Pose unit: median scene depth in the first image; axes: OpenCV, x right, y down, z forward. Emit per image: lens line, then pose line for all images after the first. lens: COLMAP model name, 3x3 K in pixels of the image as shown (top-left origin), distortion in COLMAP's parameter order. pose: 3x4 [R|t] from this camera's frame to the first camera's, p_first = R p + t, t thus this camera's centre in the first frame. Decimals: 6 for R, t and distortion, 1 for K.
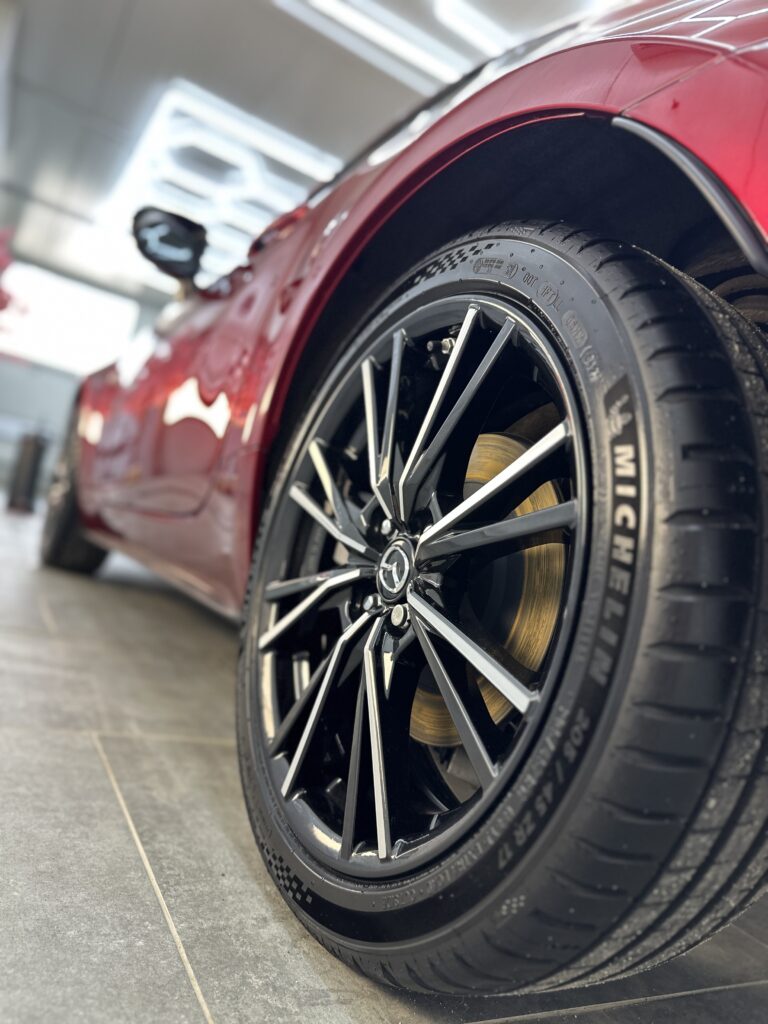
lens RADIAL K [[748.2, 0, 372.6], [0, 748.2, 513.1], [0, 0, 1]] dist [0.027742, -0.045764]
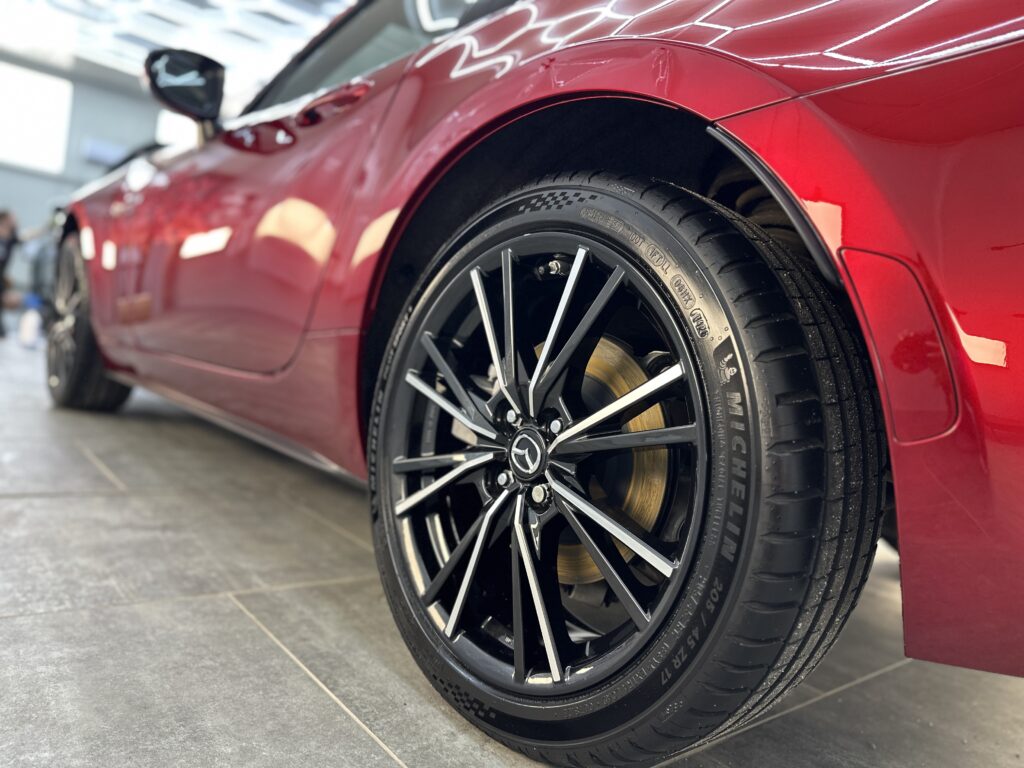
lens RADIAL K [[748.2, 0, 498.8], [0, 748.2, 385.9], [0, 0, 1]] dist [0.027742, -0.045764]
pose [[0.979407, -0.098750, 0.176095, -0.258260], [0.074192, 0.987230, 0.140972, -0.248815], [-0.187767, -0.125004, 0.974227, -0.218639]]
